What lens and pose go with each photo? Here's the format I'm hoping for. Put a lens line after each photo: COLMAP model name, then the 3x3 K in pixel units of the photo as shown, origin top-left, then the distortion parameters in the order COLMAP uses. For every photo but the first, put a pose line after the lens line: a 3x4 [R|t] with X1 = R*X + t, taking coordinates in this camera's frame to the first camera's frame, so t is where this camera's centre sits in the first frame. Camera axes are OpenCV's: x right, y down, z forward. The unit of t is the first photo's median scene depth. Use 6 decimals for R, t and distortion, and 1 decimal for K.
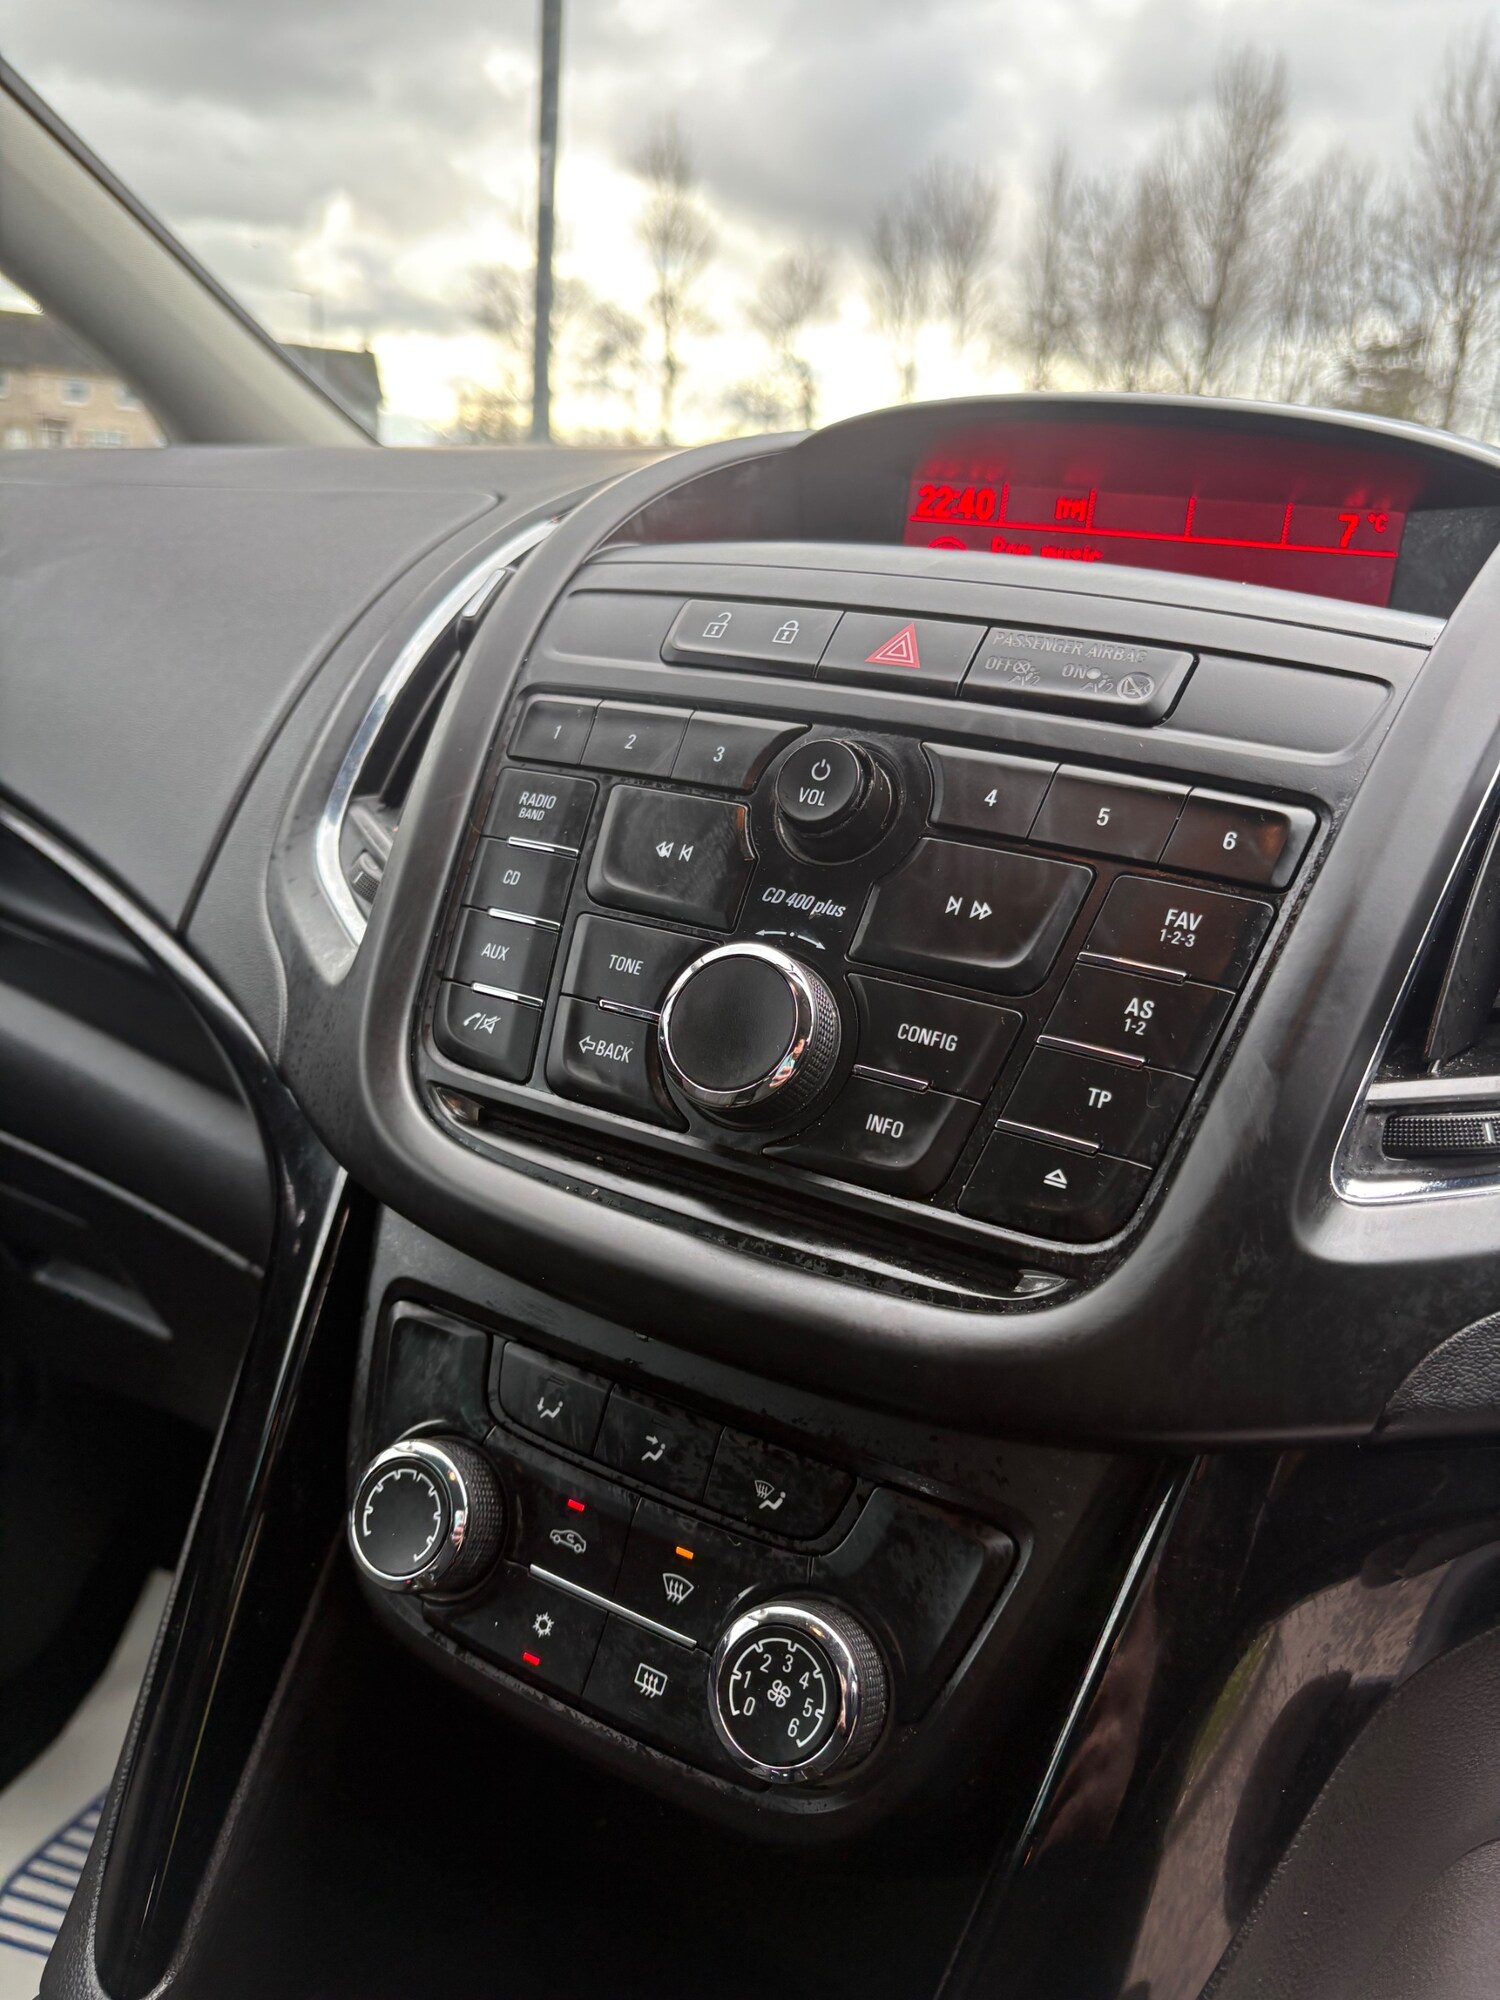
lens RADIAL K [[1495.7, 0, 751.4], [0, 1495.7, 1004.9], [0, 0, 1]] dist [0.066148, -0.069117]
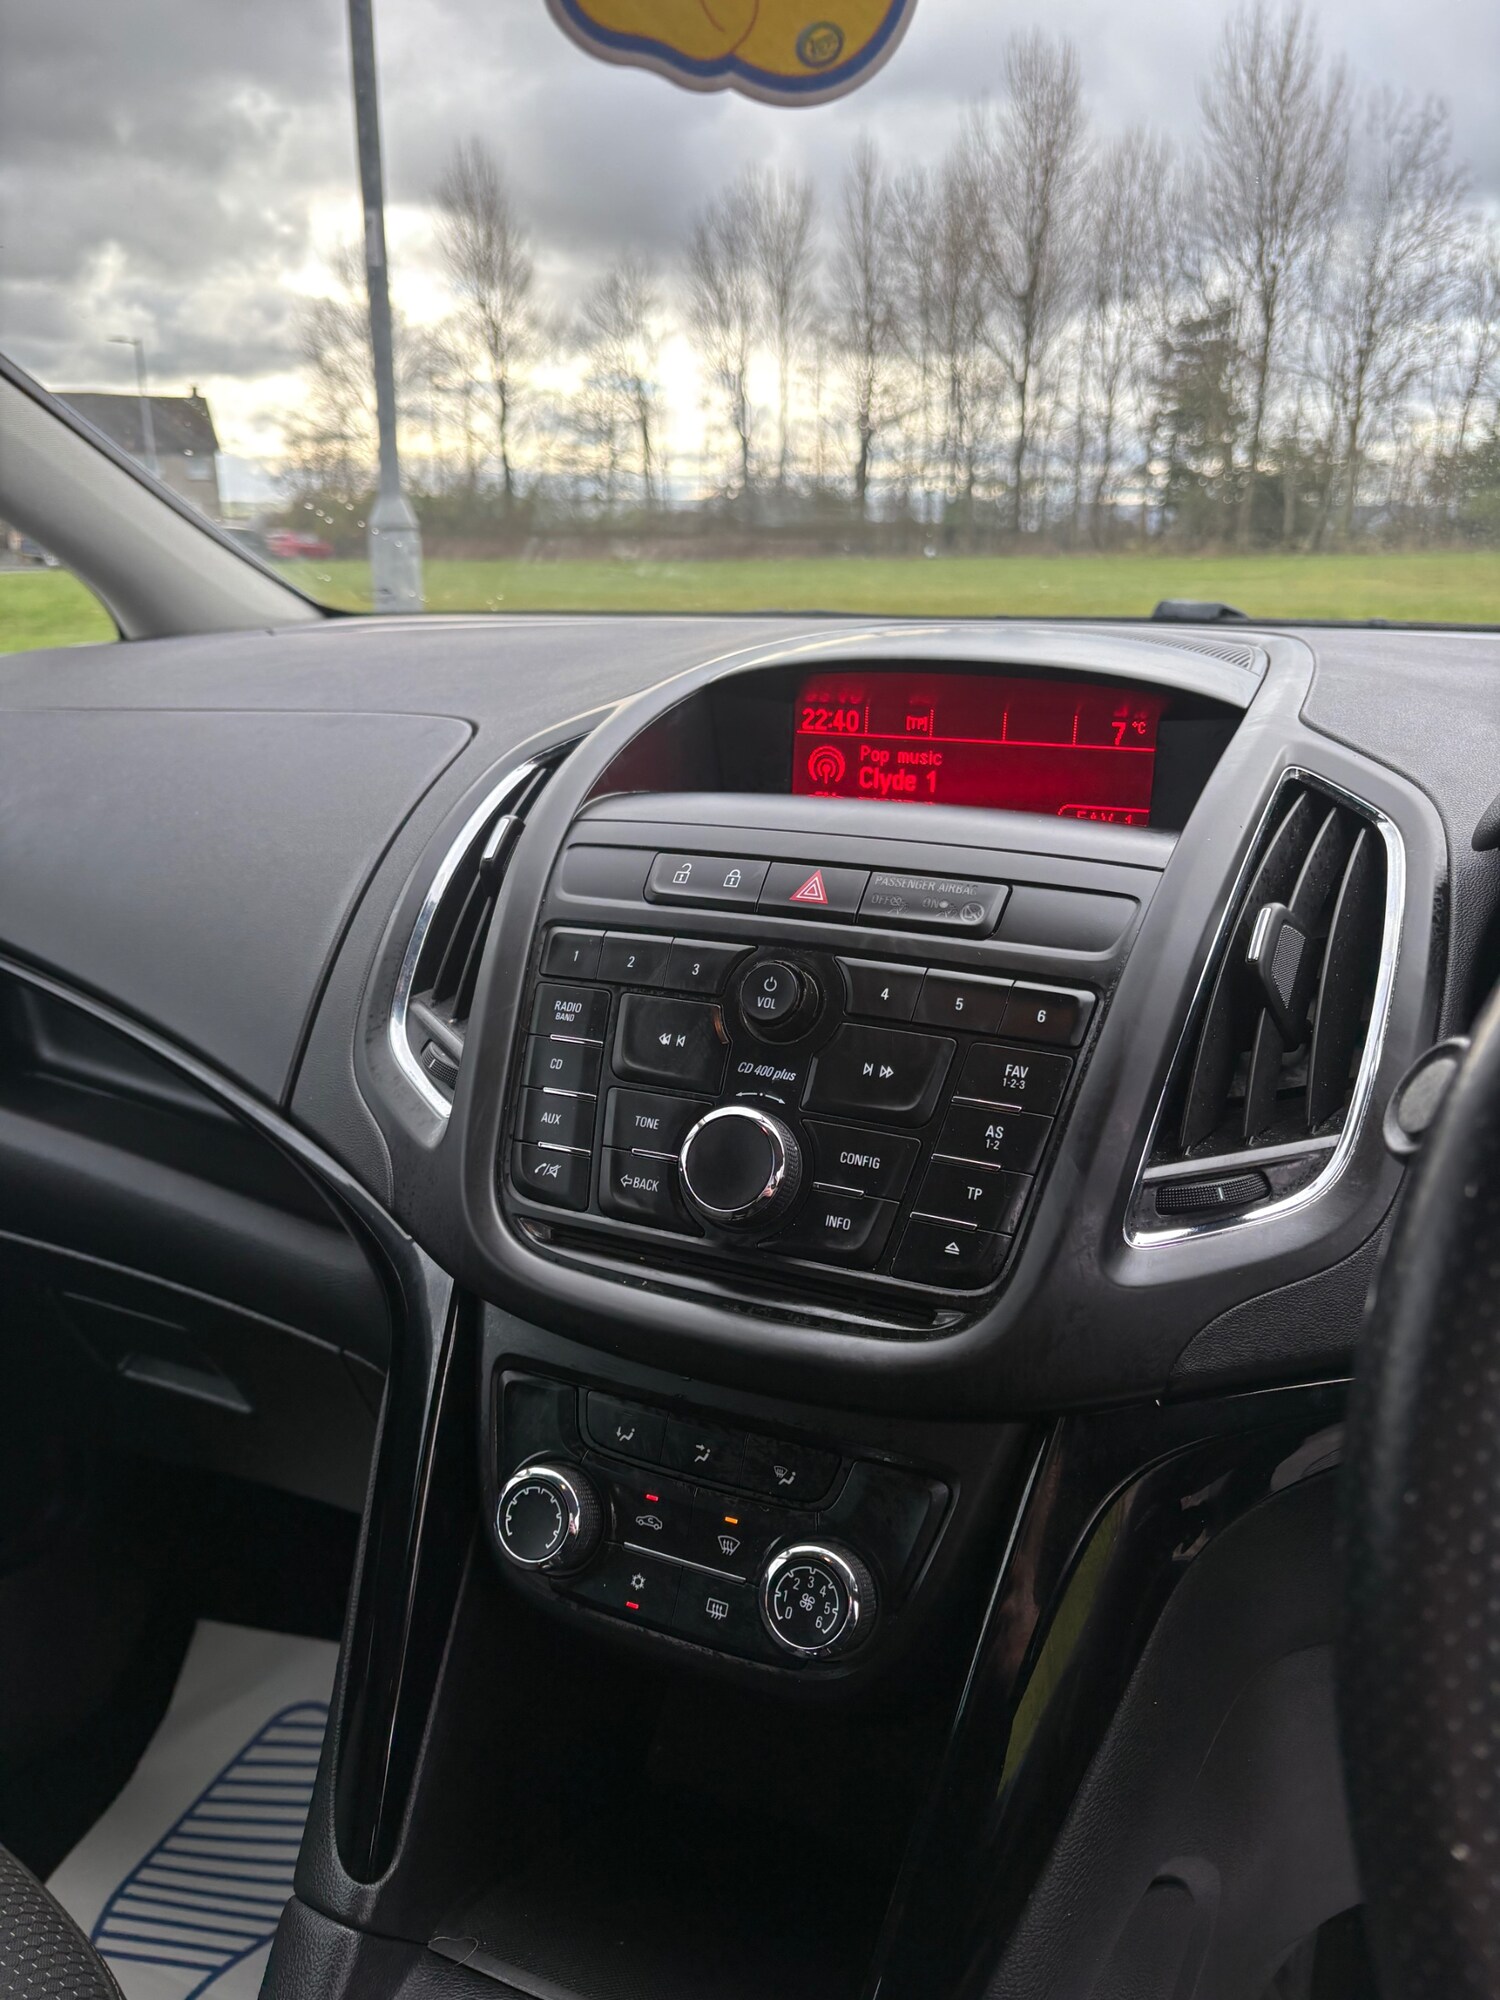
lens RADIAL K [[1495.7, 0, 722.9], [0, 1495.7, 989.3], [0, 0, 1]] dist [0.066148, -0.069117]
pose [[0.994085, -0.094058, 0.054291, -0.075262], [0.094797, 0.995434, -0.011192, -0.128606], [-0.052991, 0.016273, 0.998462, -0.443649]]
